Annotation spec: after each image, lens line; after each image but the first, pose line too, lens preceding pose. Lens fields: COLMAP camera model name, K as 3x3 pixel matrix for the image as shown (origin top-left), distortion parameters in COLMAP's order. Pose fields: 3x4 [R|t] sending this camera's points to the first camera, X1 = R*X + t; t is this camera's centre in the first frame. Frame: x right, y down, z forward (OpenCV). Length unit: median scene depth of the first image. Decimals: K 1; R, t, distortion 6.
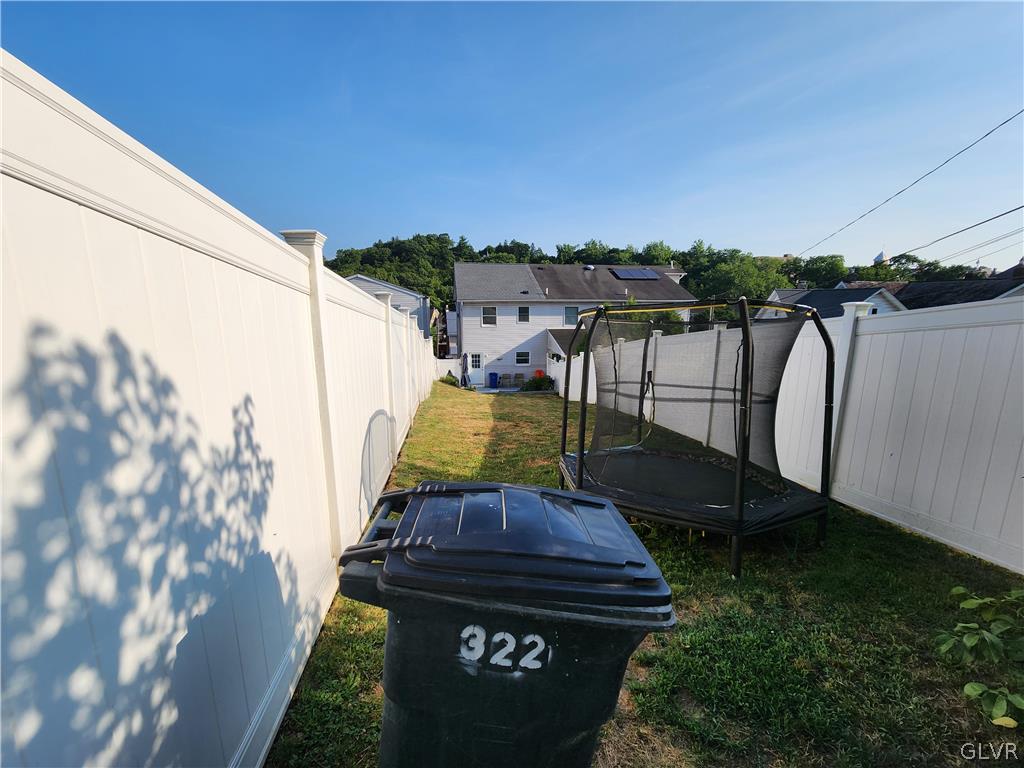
lens RADIAL K [[416.7, 0, 512.6], [0, 416.7, 386.0], [0, 0, 1]] dist [0.000475, -0.000655]
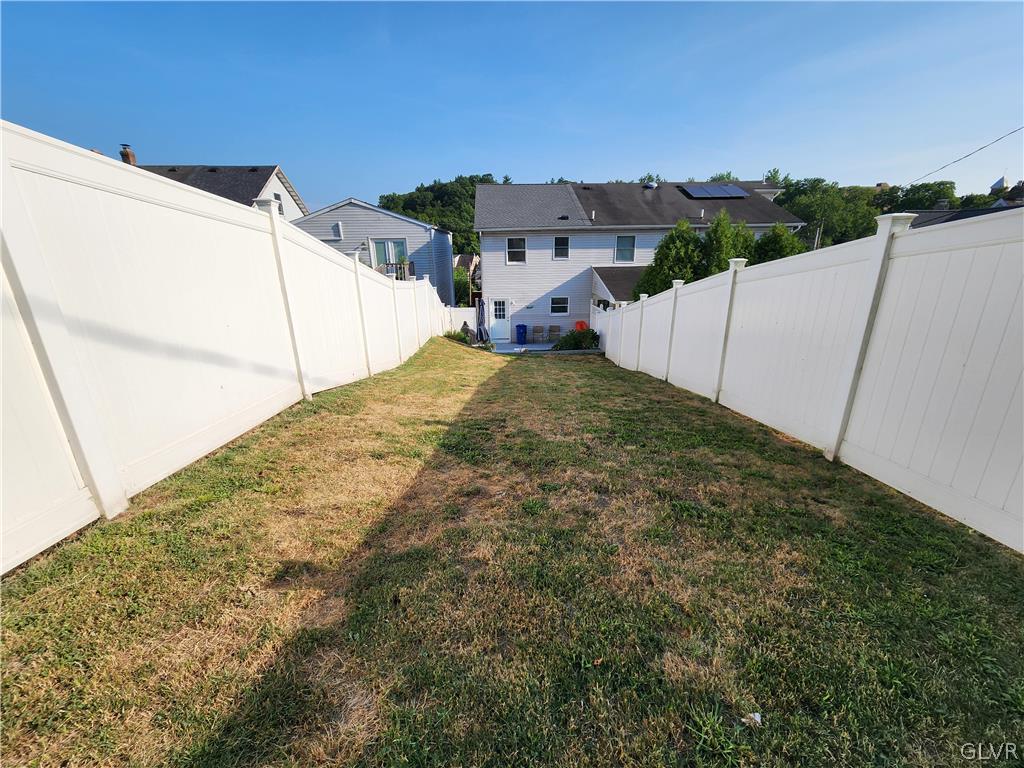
lens RADIAL K [[416.7, 0, 512.6], [0, 416.7, 386.0], [0, 0, 1]] dist [0.000475, -0.000655]
pose [[0.994115, 0.016045, -0.107139, 0.023222], [-0.003145, 0.992829, 0.119501, -0.010748], [0.108288, -0.118461, 0.987036, 0.204557]]
